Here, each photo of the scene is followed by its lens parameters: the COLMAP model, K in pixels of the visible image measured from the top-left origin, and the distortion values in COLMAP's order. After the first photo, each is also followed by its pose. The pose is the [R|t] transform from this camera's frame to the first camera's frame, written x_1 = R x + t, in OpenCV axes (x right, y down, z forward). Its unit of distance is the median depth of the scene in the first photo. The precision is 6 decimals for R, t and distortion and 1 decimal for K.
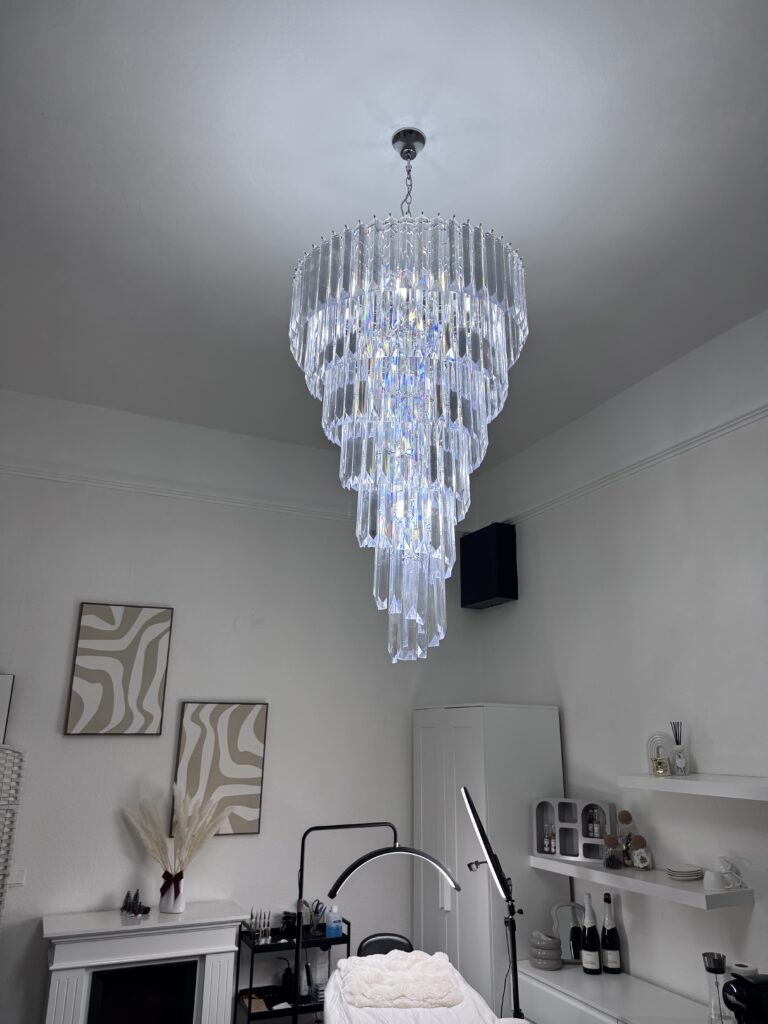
lens RADIAL K [[715.0, 0, 384.0], [0, 715.0, 512.0], [0, 0, 1]] dist [0.030429, -0.037399]
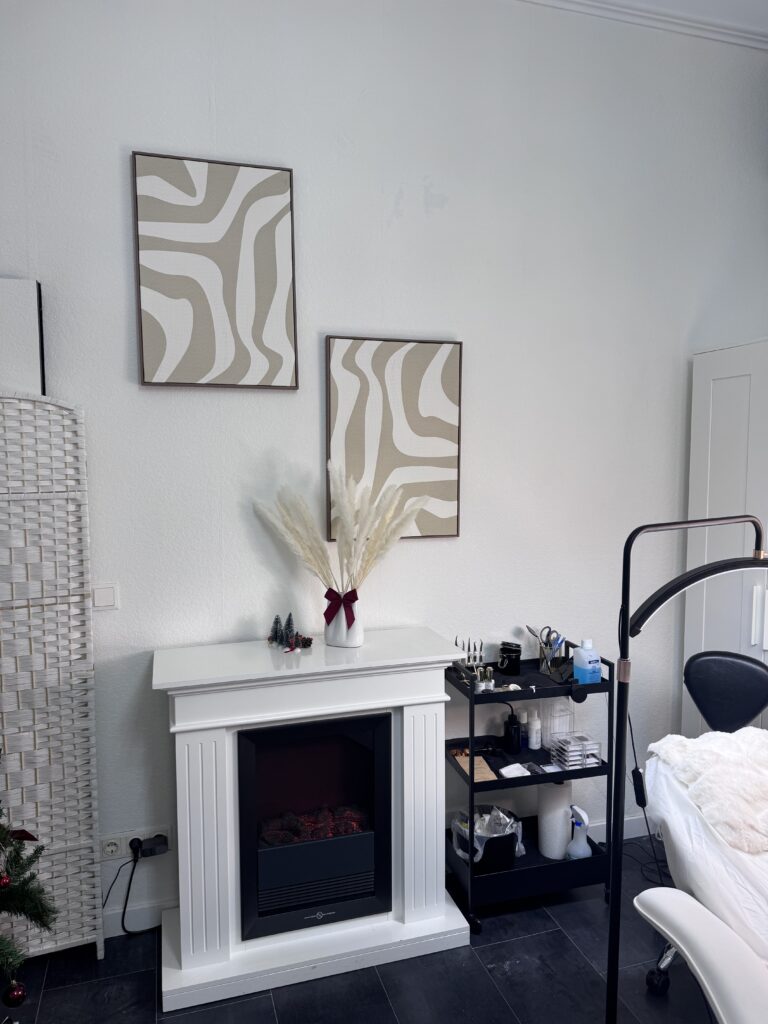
lens RADIAL K [[698.1, 0, 384.0], [0, 698.1, 512.0], [0, 0, 1]] dist [0.095891, -0.003079]
pose [[0.990628, 0.000884, -0.136586, -0.164930], [0.051104, 0.924953, 0.376630, 0.196515], [0.126668, -0.380080, 0.916239, 0.445889]]
